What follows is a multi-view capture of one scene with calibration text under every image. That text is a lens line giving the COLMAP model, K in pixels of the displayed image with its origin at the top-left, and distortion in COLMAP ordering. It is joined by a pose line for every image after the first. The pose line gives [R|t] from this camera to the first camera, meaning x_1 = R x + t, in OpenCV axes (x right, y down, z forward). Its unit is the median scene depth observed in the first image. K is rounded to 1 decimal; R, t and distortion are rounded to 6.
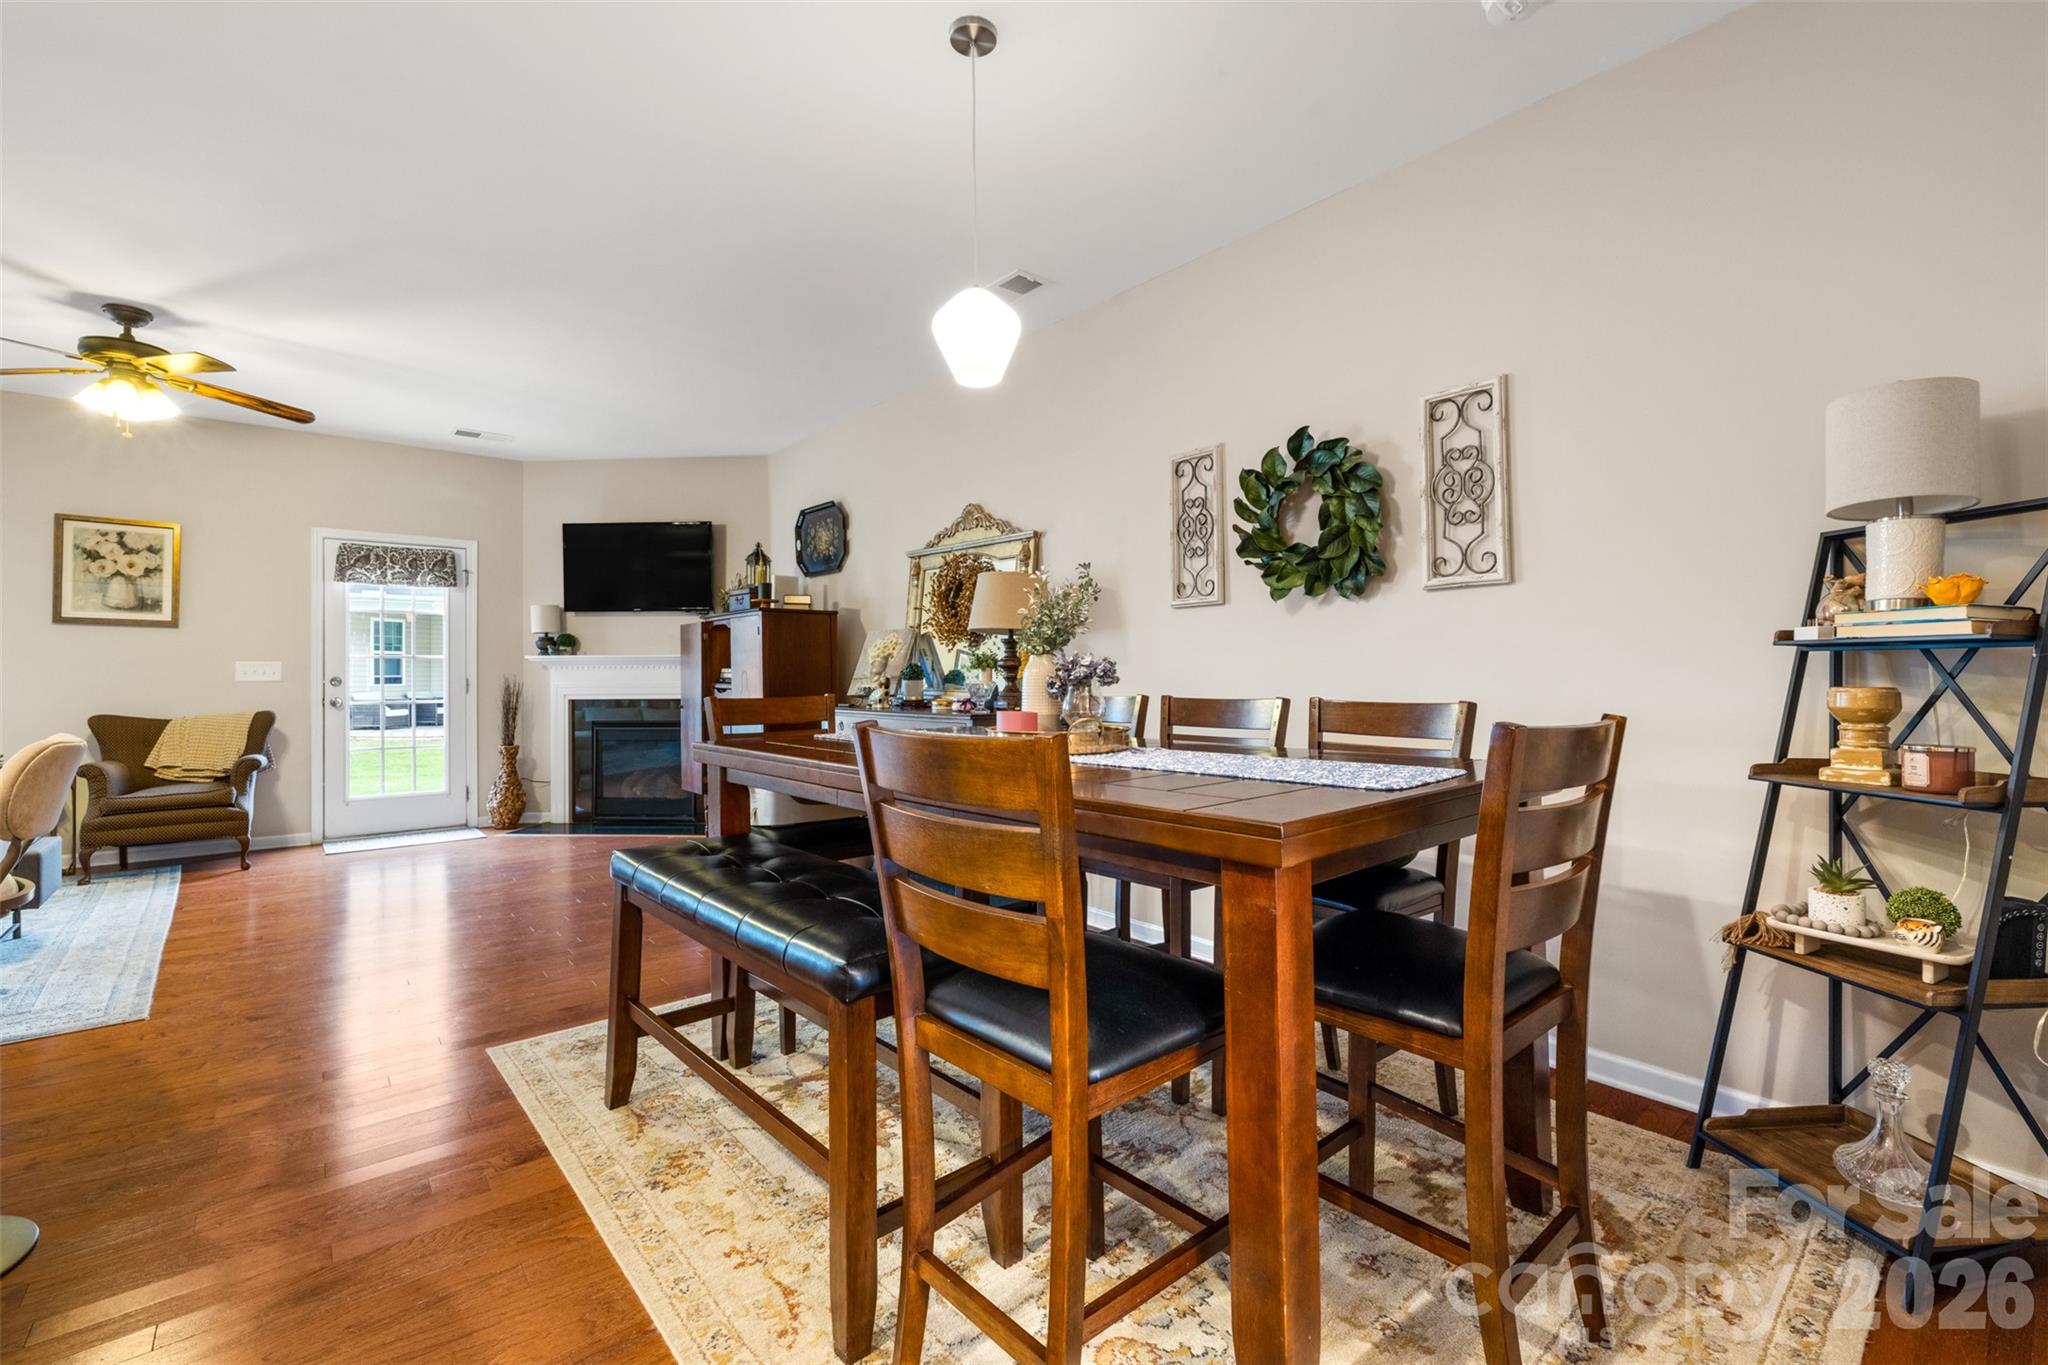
lens RADIAL K [[870.7, 0, 1044.4], [0, 870.7, 668.3], [0, 0, 1]] dist [-0.000084, 0.000544]
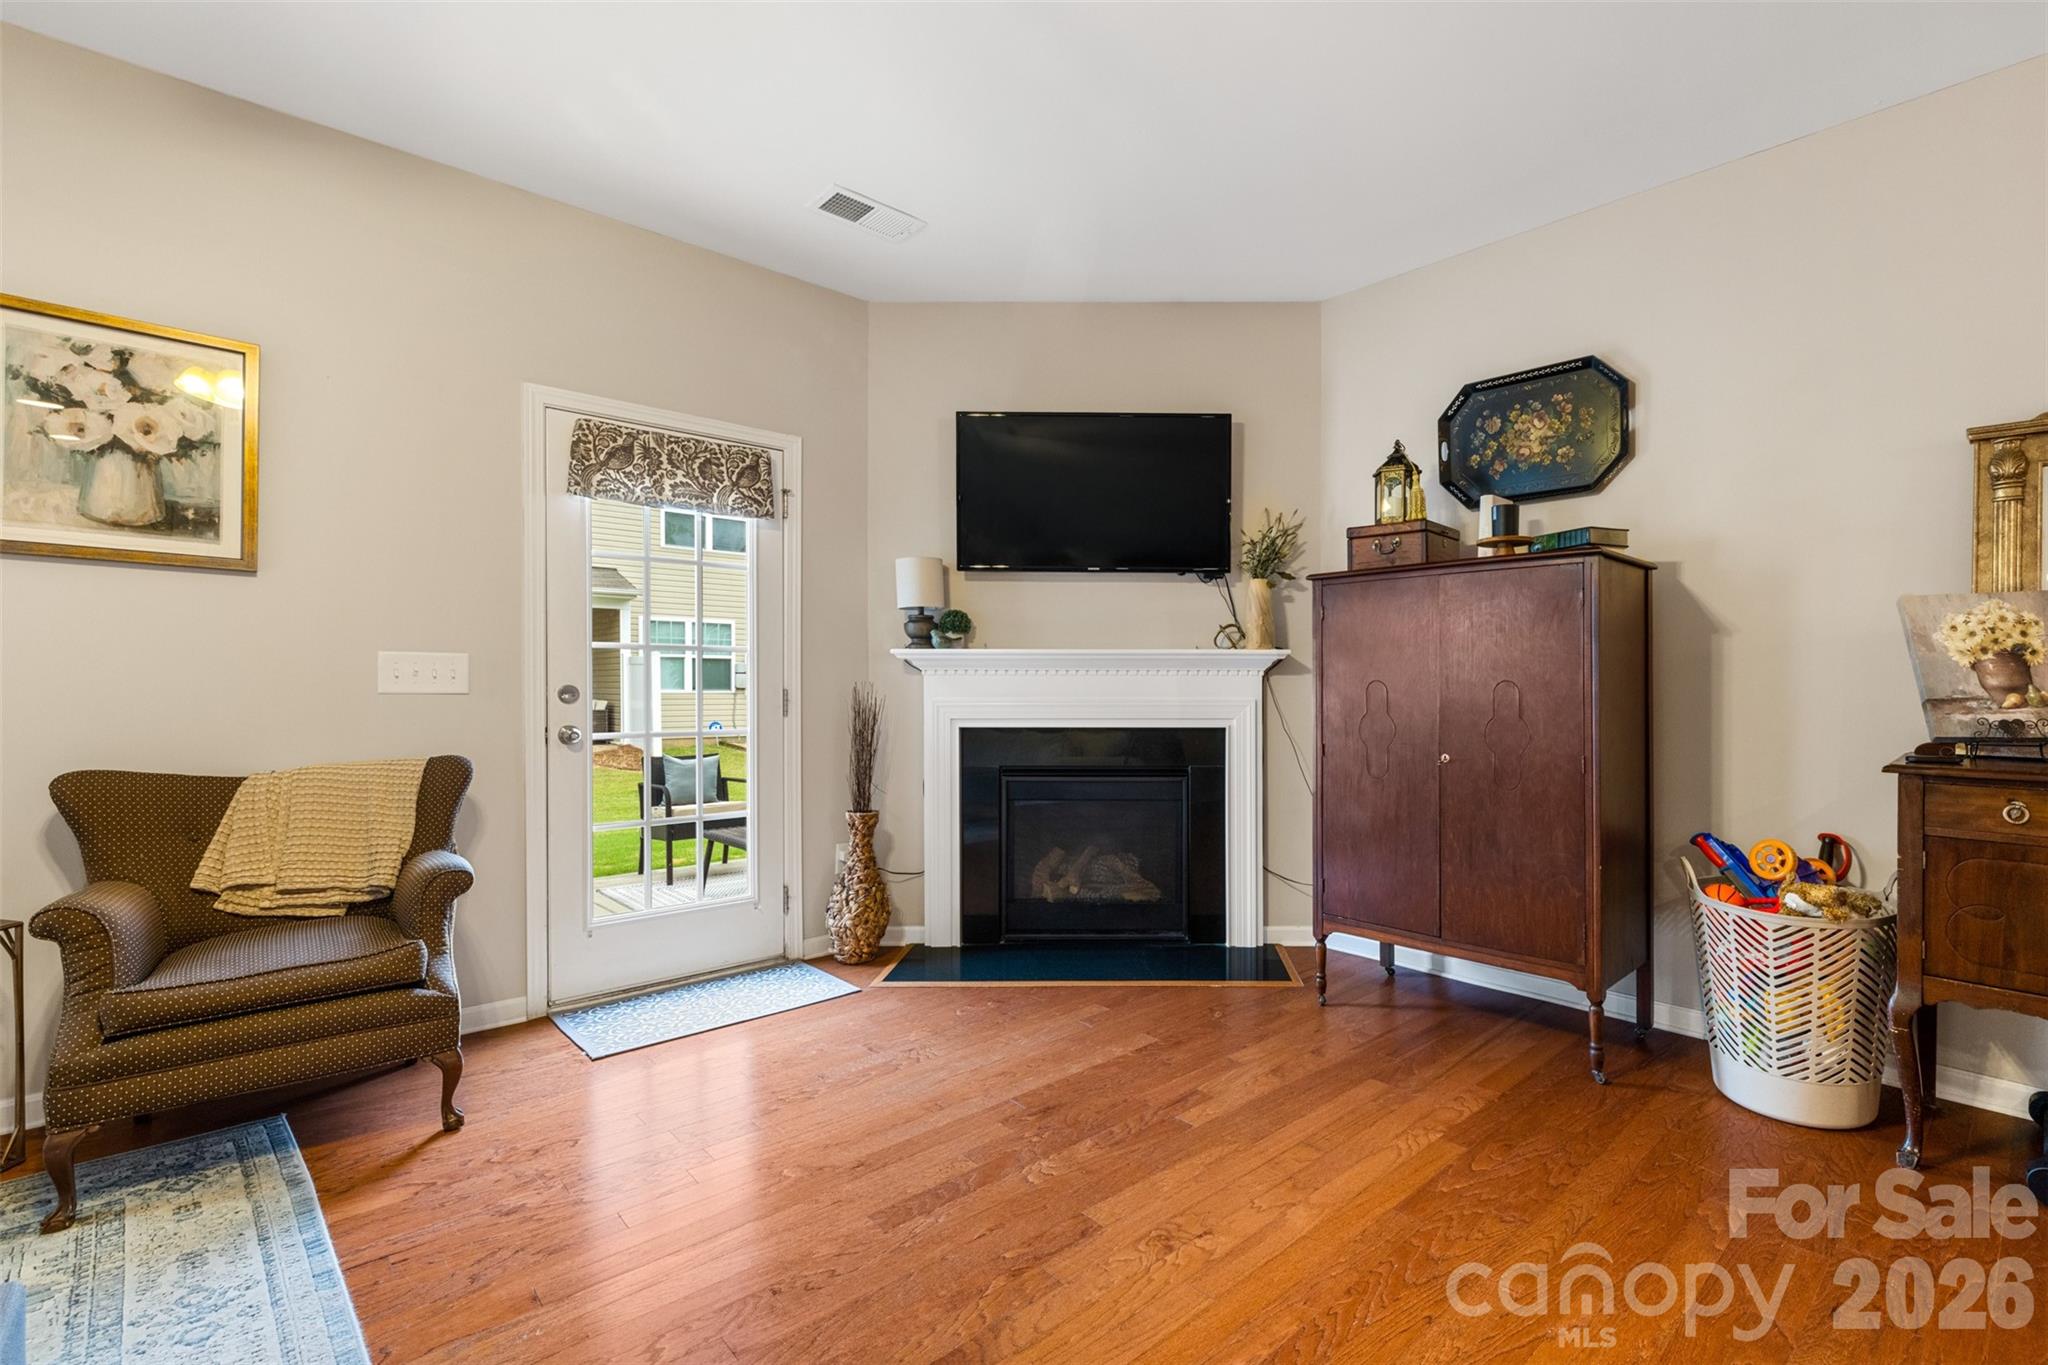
lens RADIAL K [[917.2, 0, 1158.1], [0, 917.2, 692.4], [0, 0, 1]] dist [0.002308, 0.000613]
pose [[0.996913, 0.007189, 0.078181, -0.574737], [-0.008413, 0.999847, 0.015329, 0.003577], [-0.078059, -0.015939, 0.996821, 0.494801]]
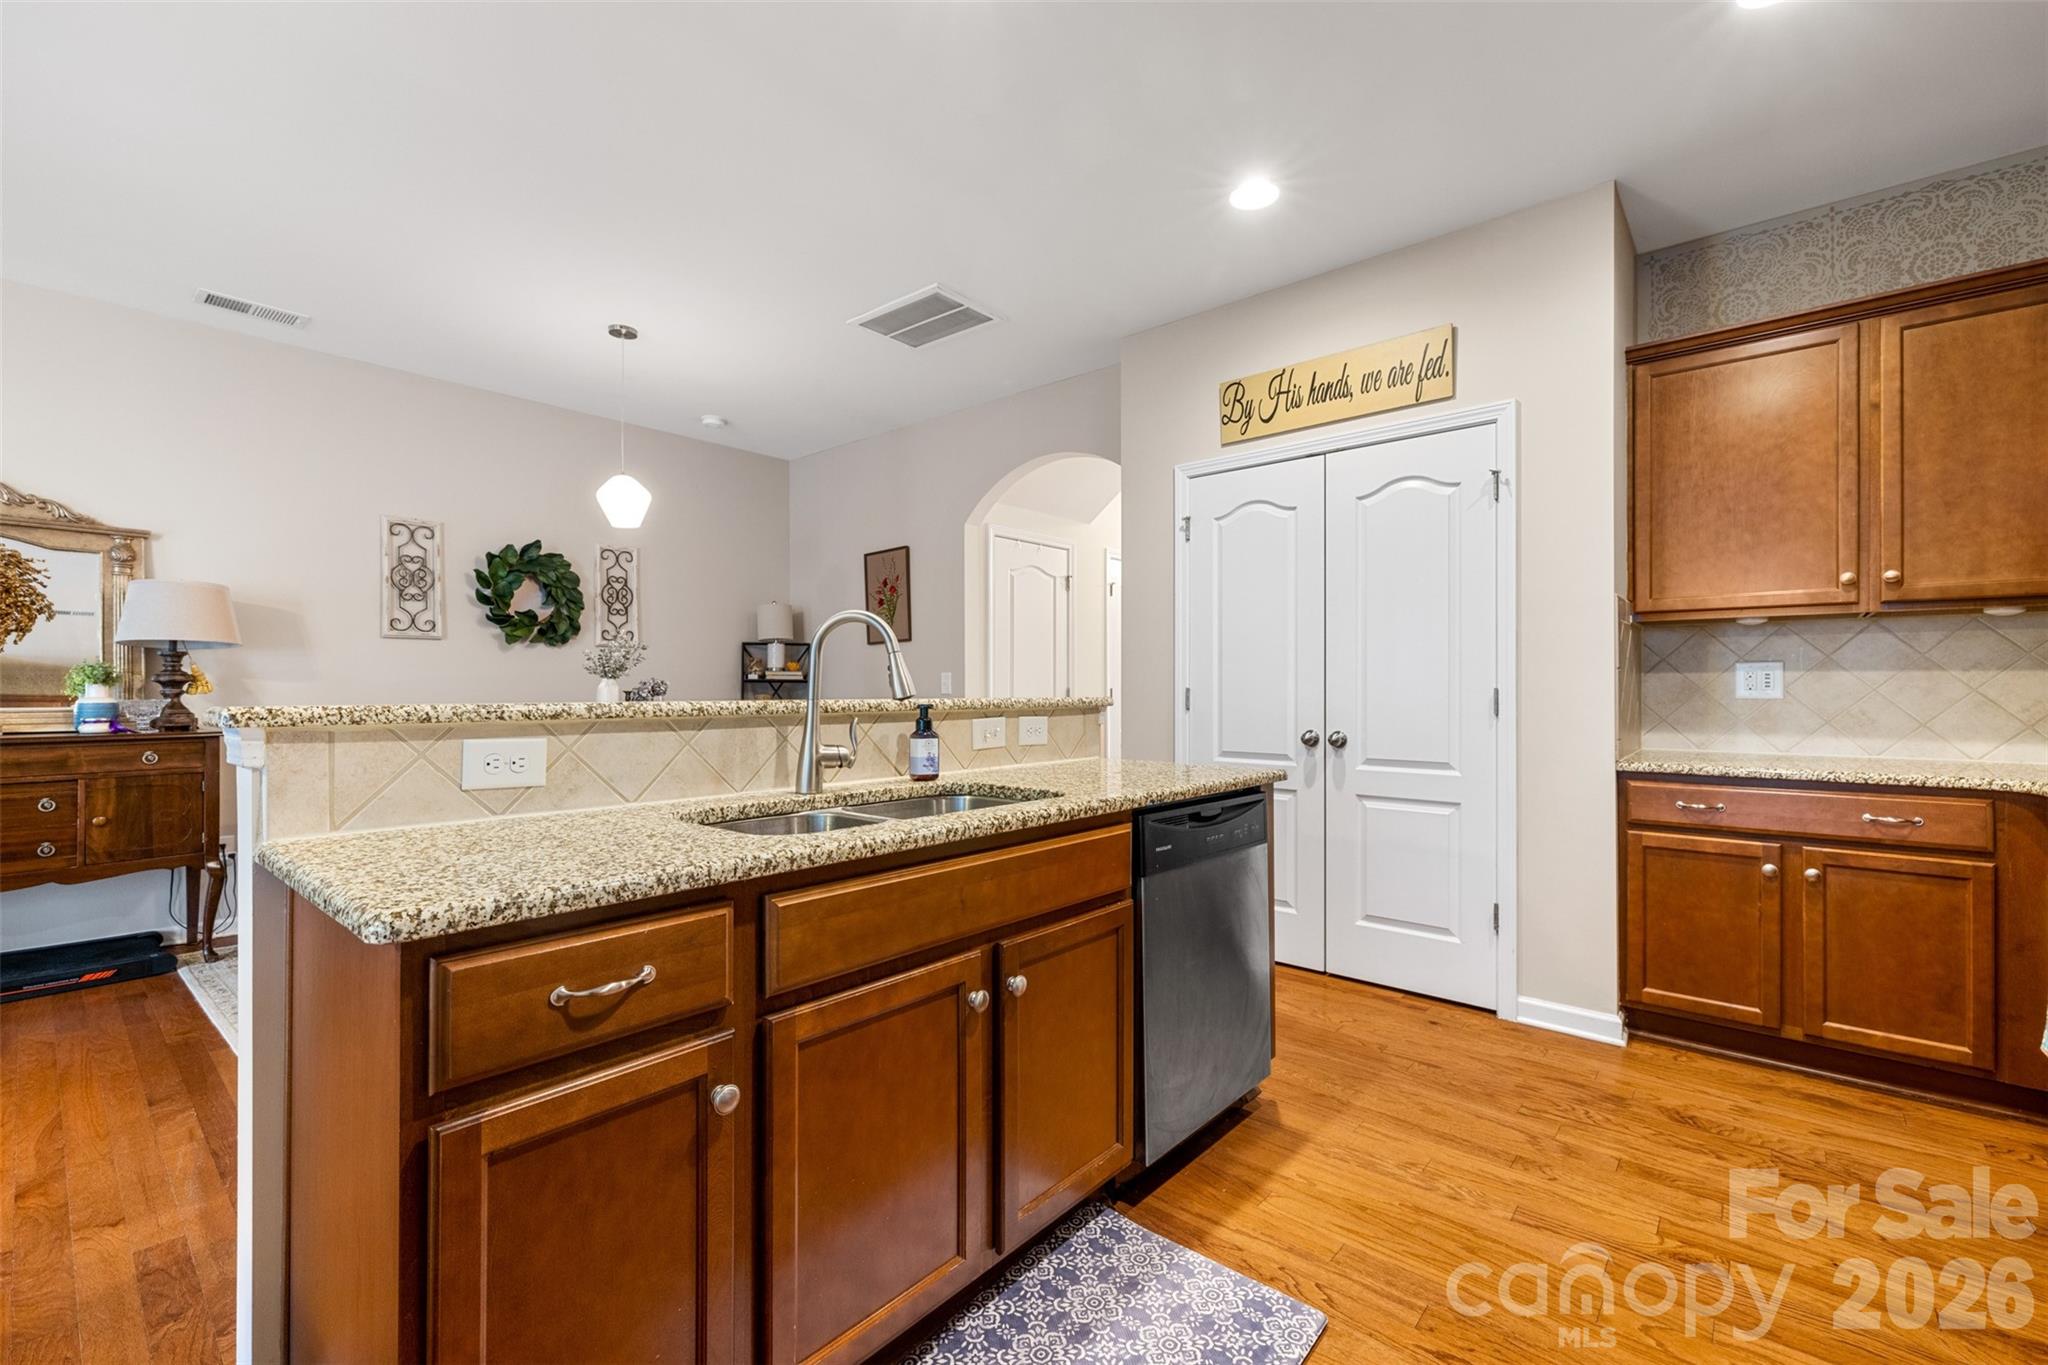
lens RADIAL K [[870.7, 0, 1026.7], [0, 870.7, 689.4], [0, 0, 1]] dist [-0.000084, 0.000544]
pose [[-0.136964, 0.004815, 0.990564, -0.789225], [-0.006199, 0.999964, -0.005717, 0.004845], [-0.990557, -0.006924, -0.136929, 0.166081]]
